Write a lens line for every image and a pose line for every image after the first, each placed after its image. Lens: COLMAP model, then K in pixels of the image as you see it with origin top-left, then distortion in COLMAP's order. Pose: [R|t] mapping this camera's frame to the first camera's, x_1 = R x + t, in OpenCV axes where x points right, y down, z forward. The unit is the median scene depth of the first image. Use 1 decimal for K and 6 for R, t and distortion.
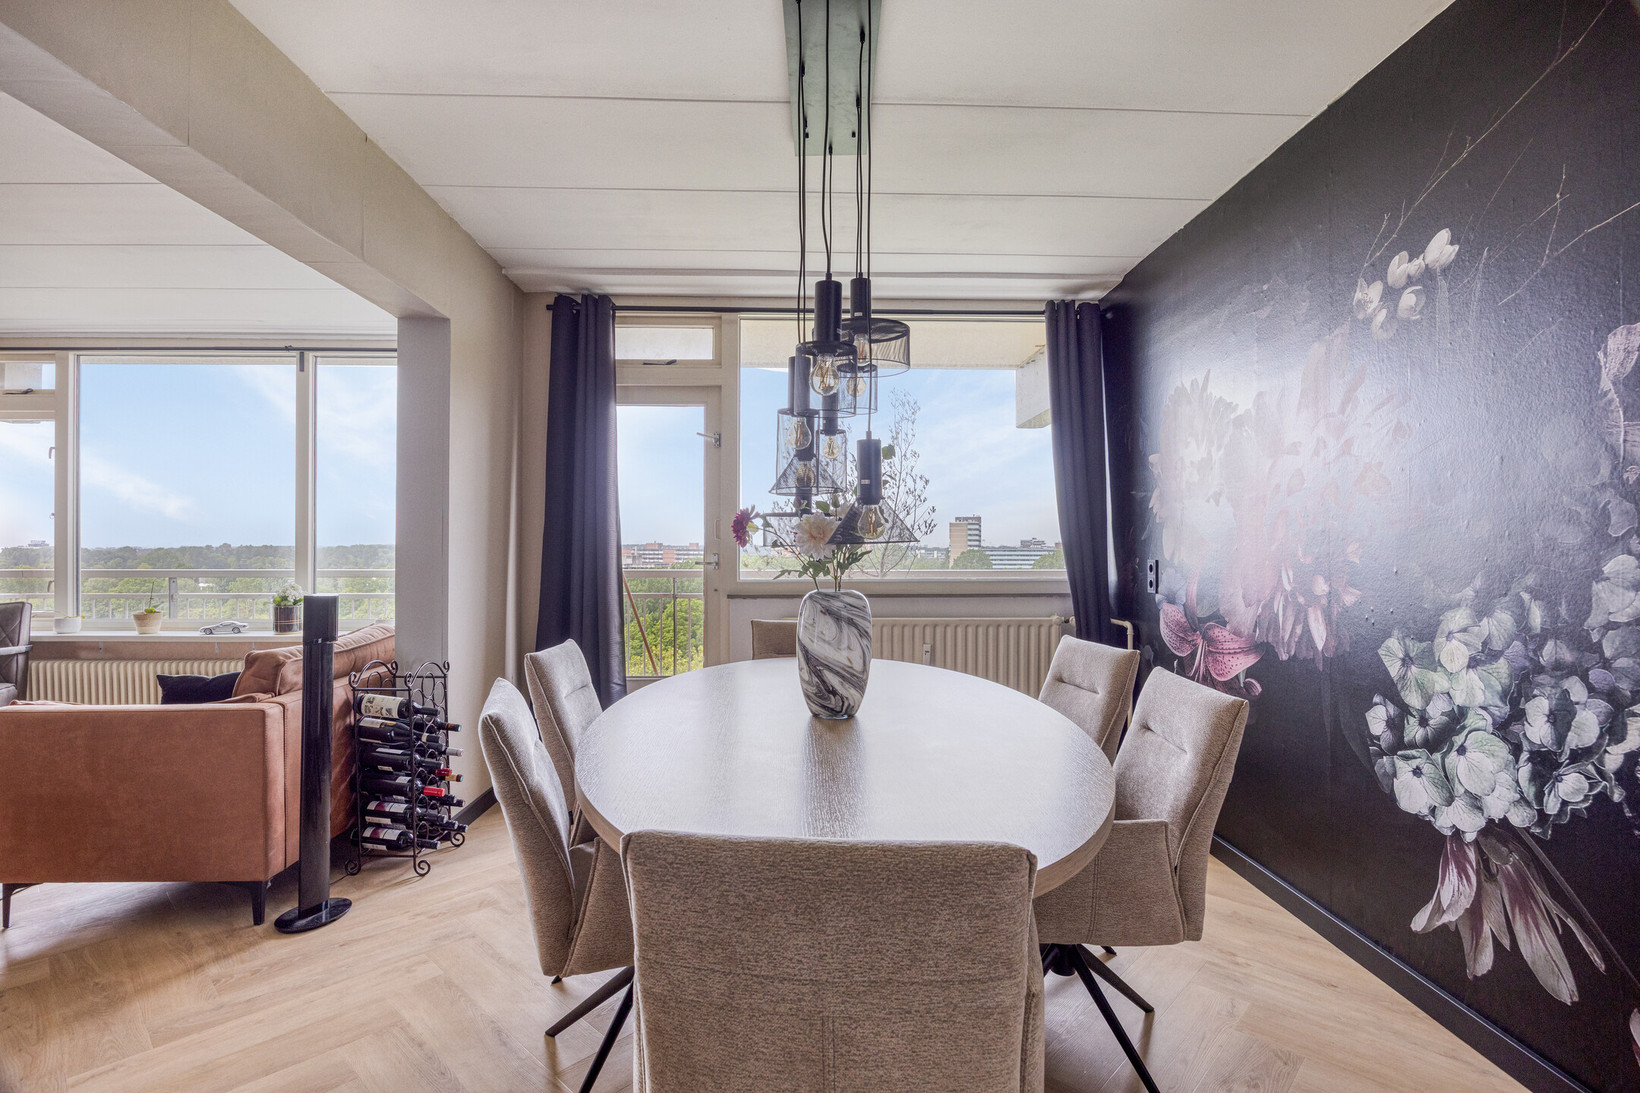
lens RADIAL K [[783.5, 0, 820.0], [0, 783.5, 546.5], [0, 0, 1]] dist [-0.003112, -0.000603]
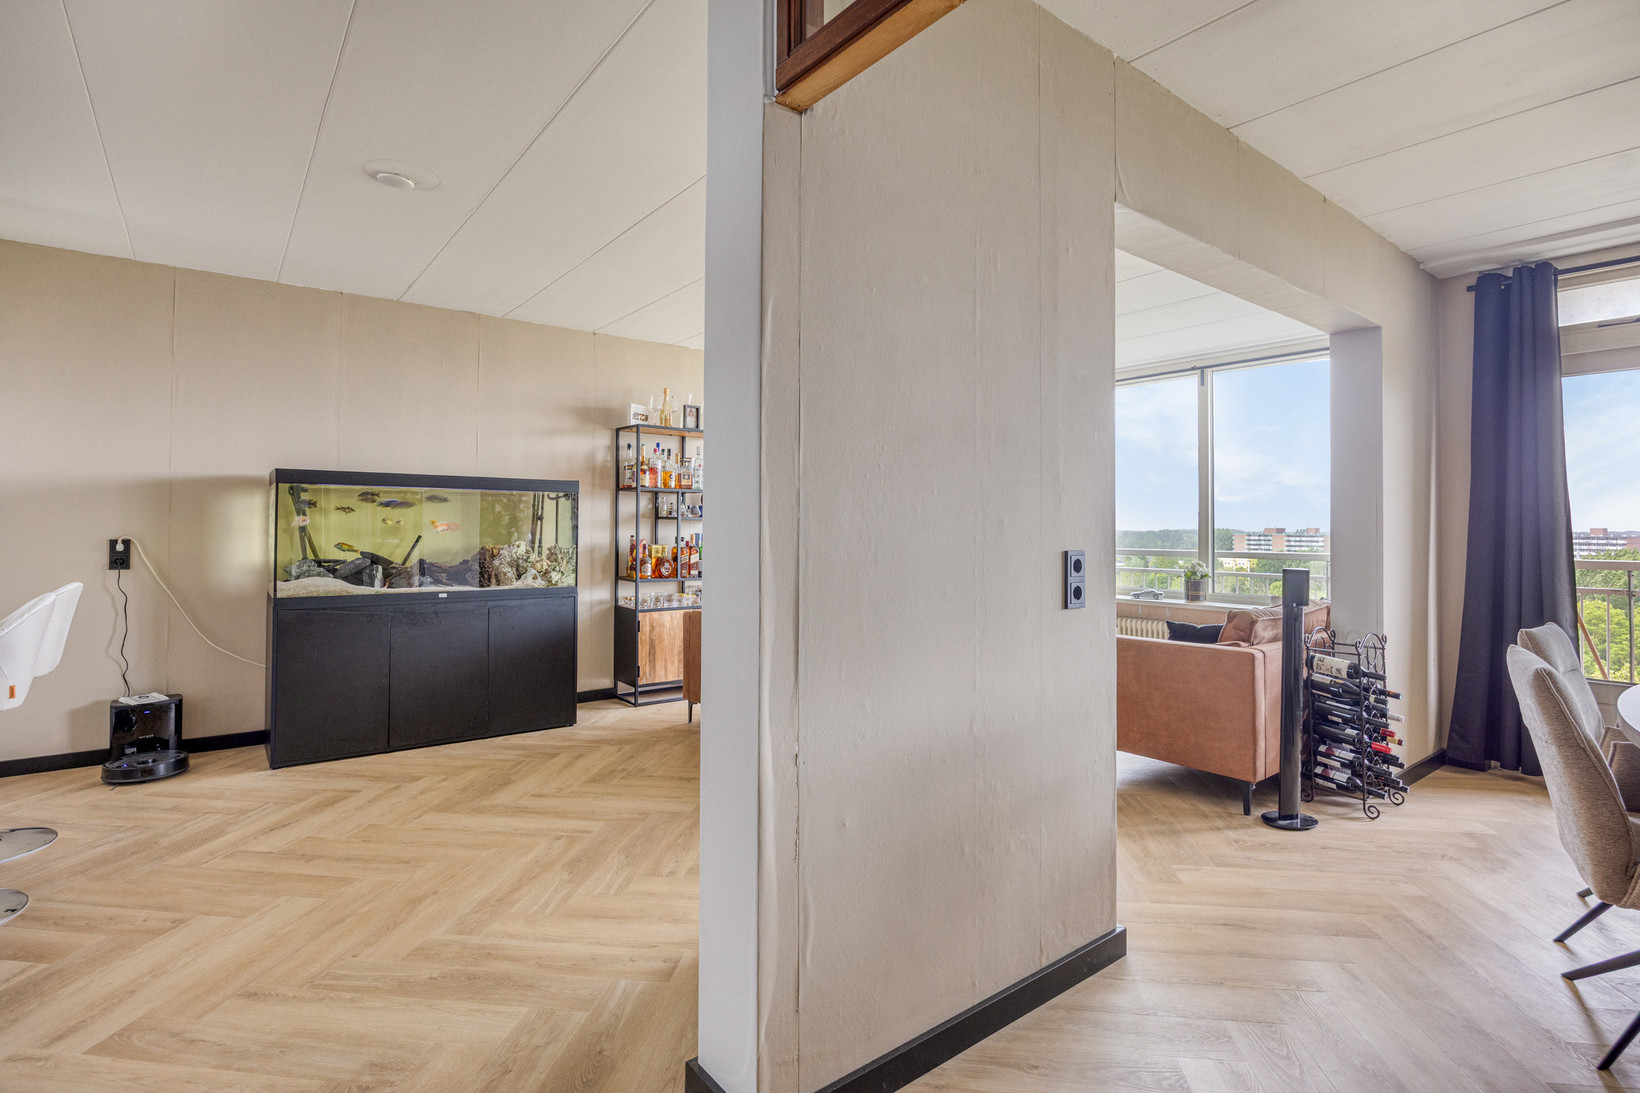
lens RADIAL K [[791.6, 0, 819.0], [0, 791.6, 513.6], [0, 0, 1]] dist [-0.019545, 0.000006]
pose [[0.585766, -0.013910, -0.810361, -0.053582], [-0.004625, 0.999779, -0.020505, 0.002161], [0.810467, 0.015759, 0.585572, -0.353178]]
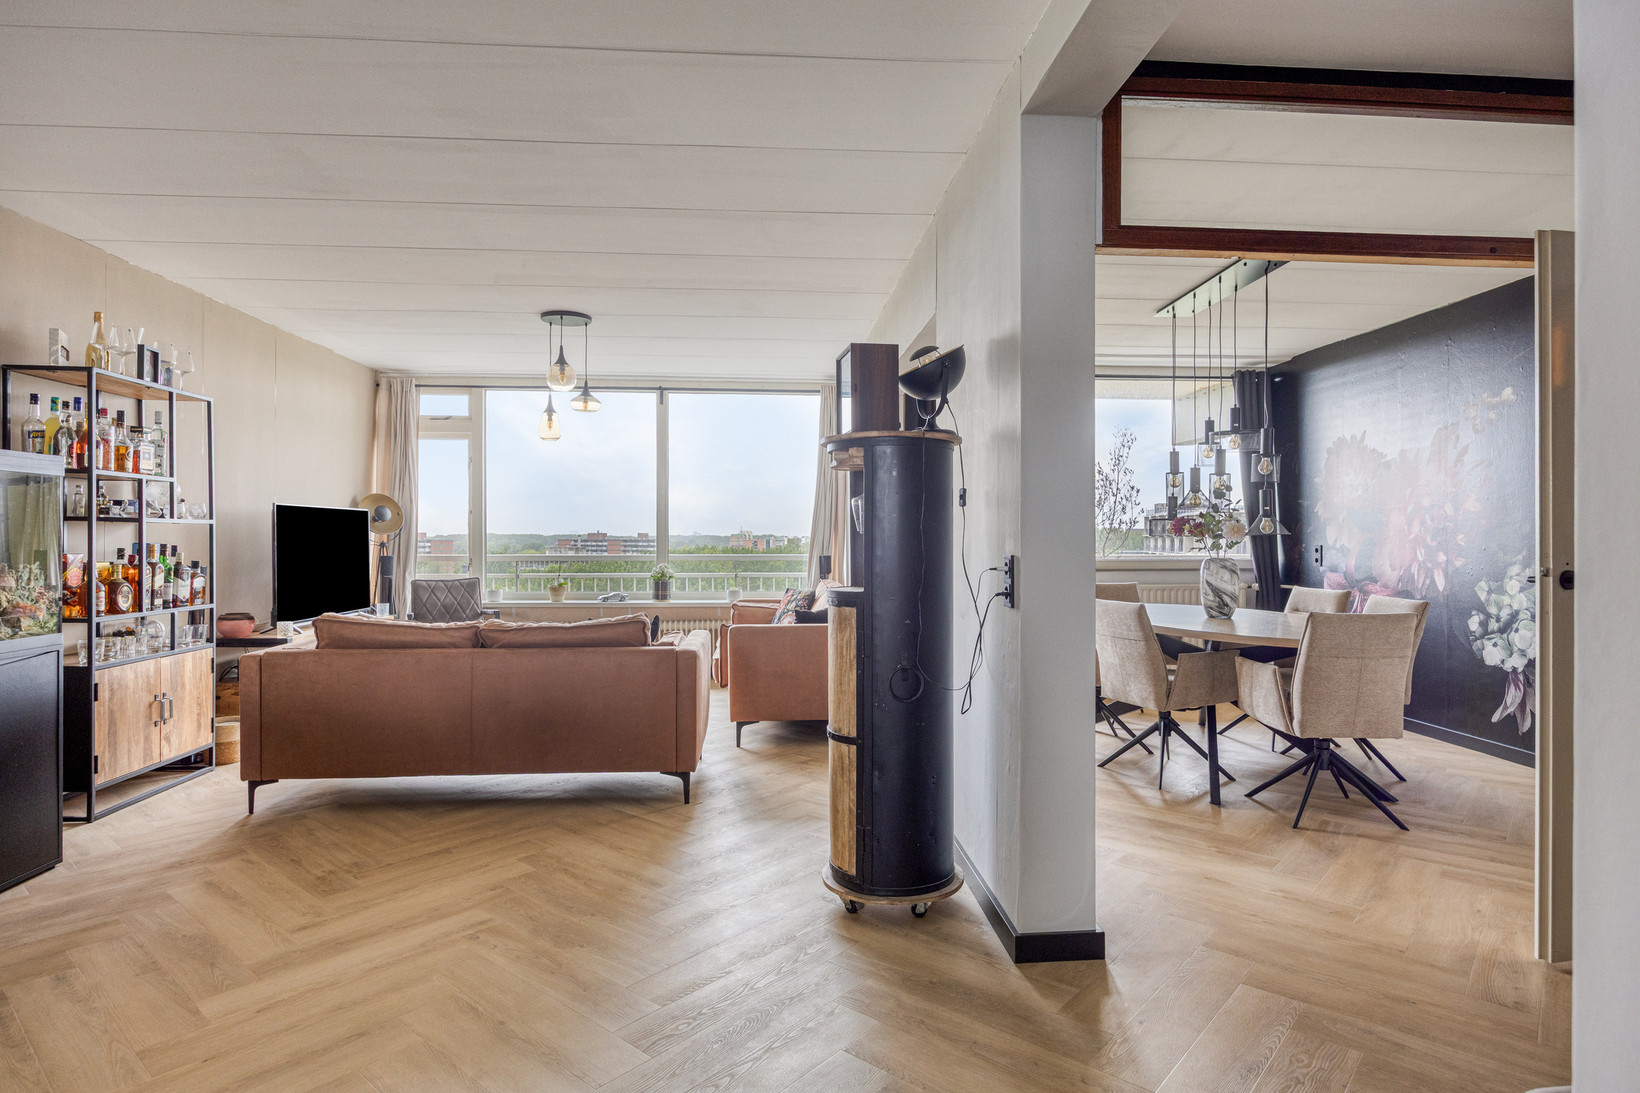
lens RADIAL K [[891.8, 0, 817.8], [0, 891.8, 541.4], [0, 0, 1]] dist [-0.000059, -0.000012]
pose [[0.999247, 0.000275, 0.038800, -0.864827], [-0.000437, 0.999991, 0.004187, 0.003950], [-0.038798, -0.004200, 0.999238, -0.995920]]
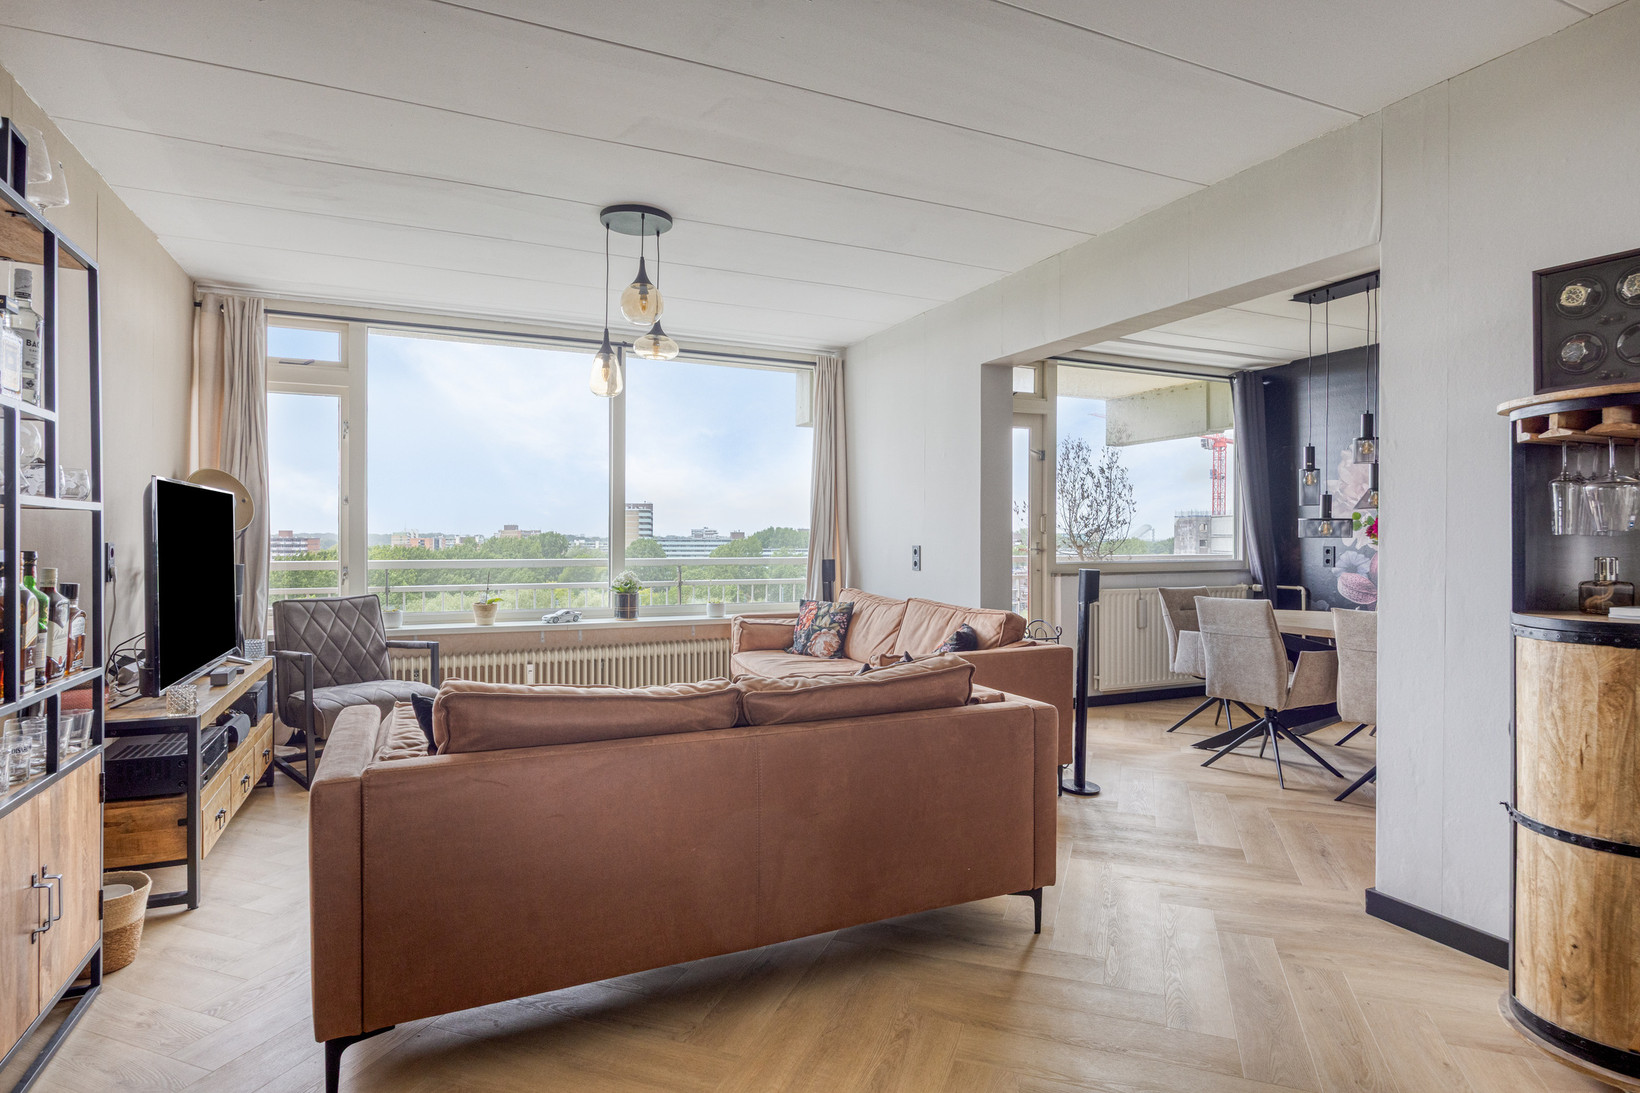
lens RADIAL K [[864.1, 0, 820.0], [0, 864.1, 546.5], [0, 0, 1]] dist [-0.002168, -0.000464]
pose [[0.921151, -0.001939, 0.389201, -1.643148], [-0.002622, 0.999934, 0.011187, 0.001580], [-0.389197, -0.011325, 0.921085, -0.288668]]
